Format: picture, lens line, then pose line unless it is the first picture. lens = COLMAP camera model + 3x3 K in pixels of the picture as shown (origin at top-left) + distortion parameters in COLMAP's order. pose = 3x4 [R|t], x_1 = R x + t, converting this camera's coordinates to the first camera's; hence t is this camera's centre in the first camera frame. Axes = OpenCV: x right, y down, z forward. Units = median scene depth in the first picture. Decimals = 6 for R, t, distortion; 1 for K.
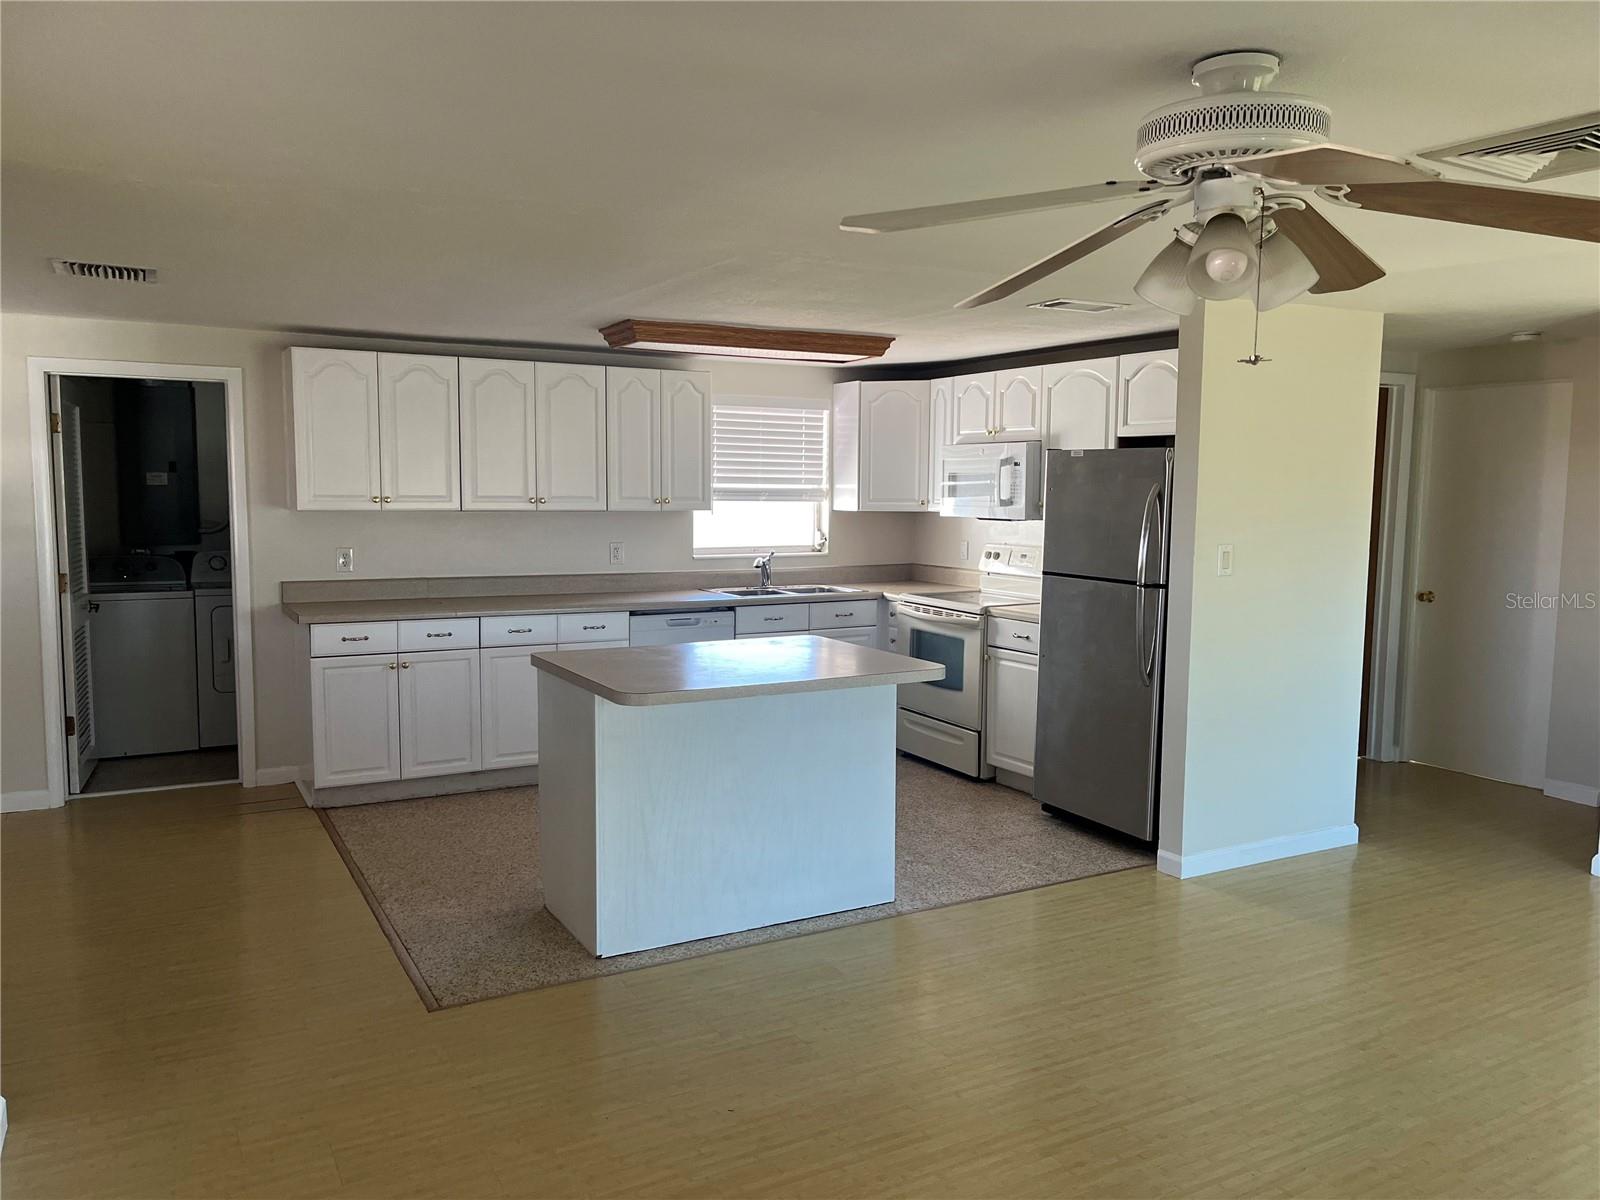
lens RADIAL K [[1221.0, 0, 806.3], [0, 1221.0, 607.4], [0, 0, 1]] dist [0.049408, 0.000828]
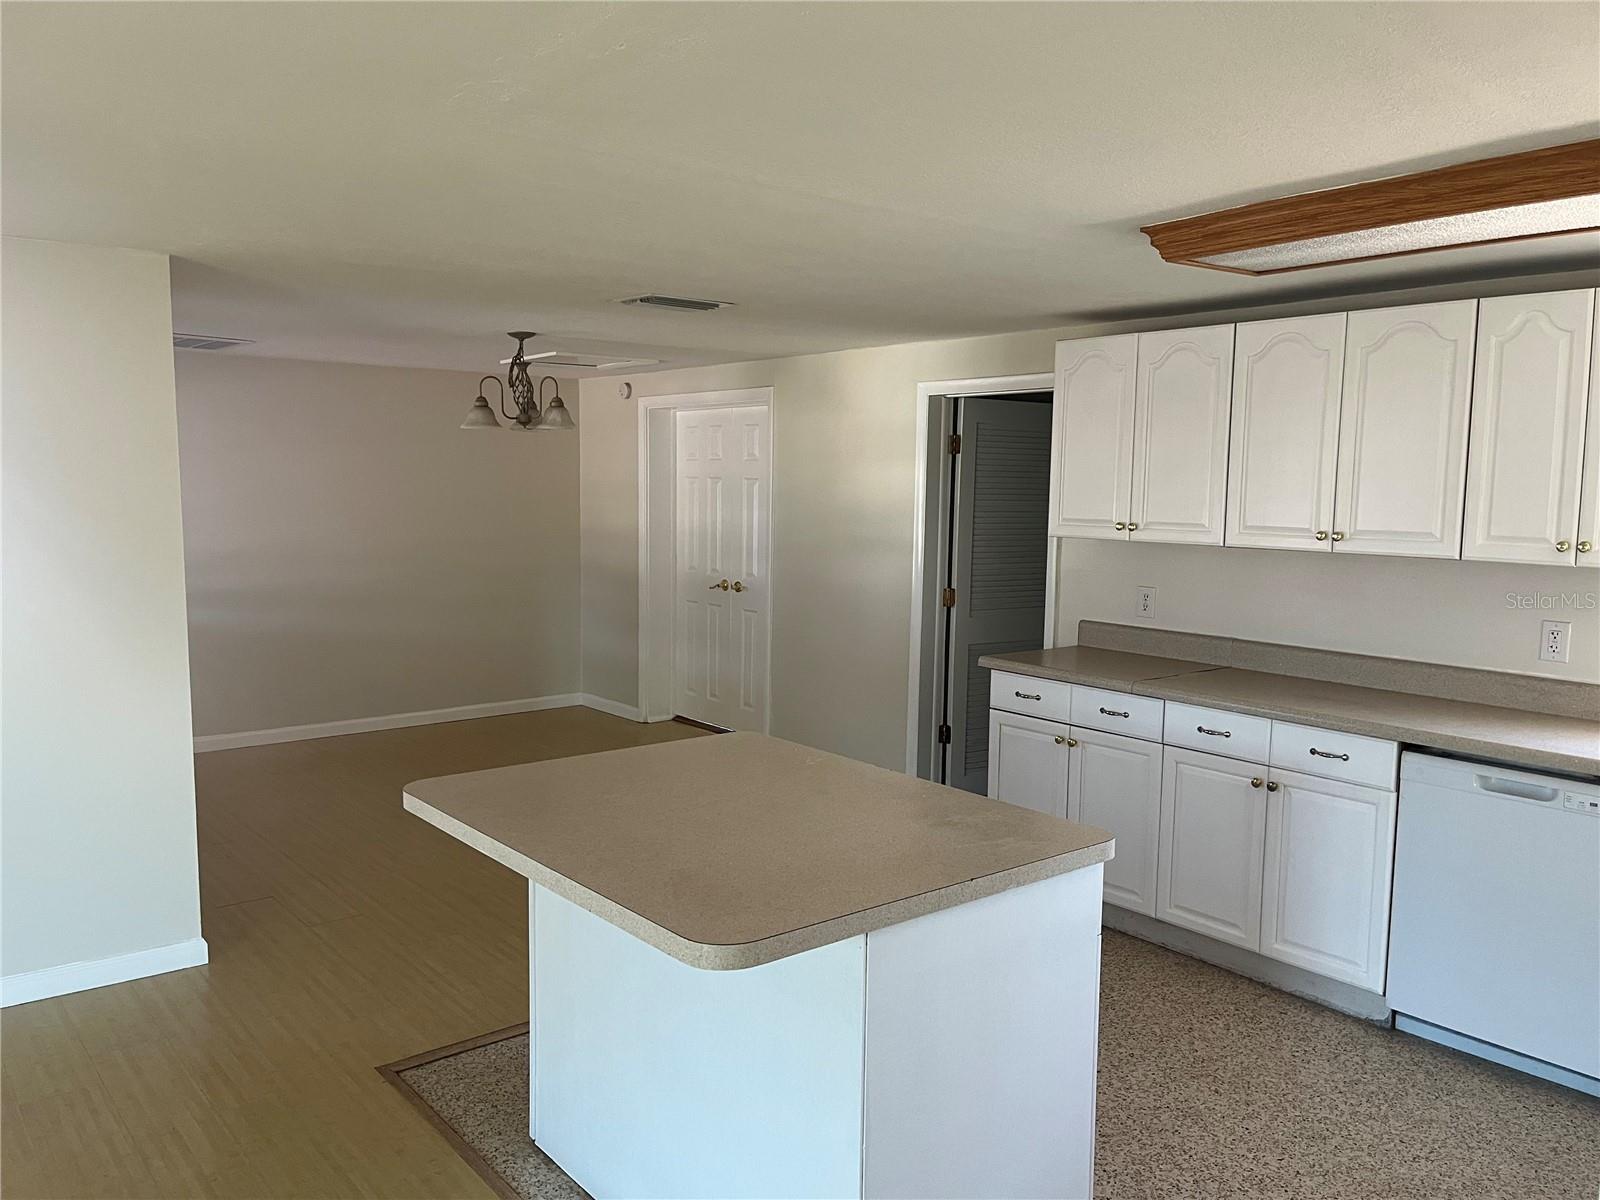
lens RADIAL K [[1221.0, 0, 806.3], [0, 1221.0, 607.4], [0, 0, 1]] dist [0.049408, 0.000828]
pose [[0.180283, 0.097931, -0.978728, 0.361706], [-0.115310, 0.990275, 0.077846, -0.072396], [0.976833, 0.098822, 0.189822, 0.651514]]
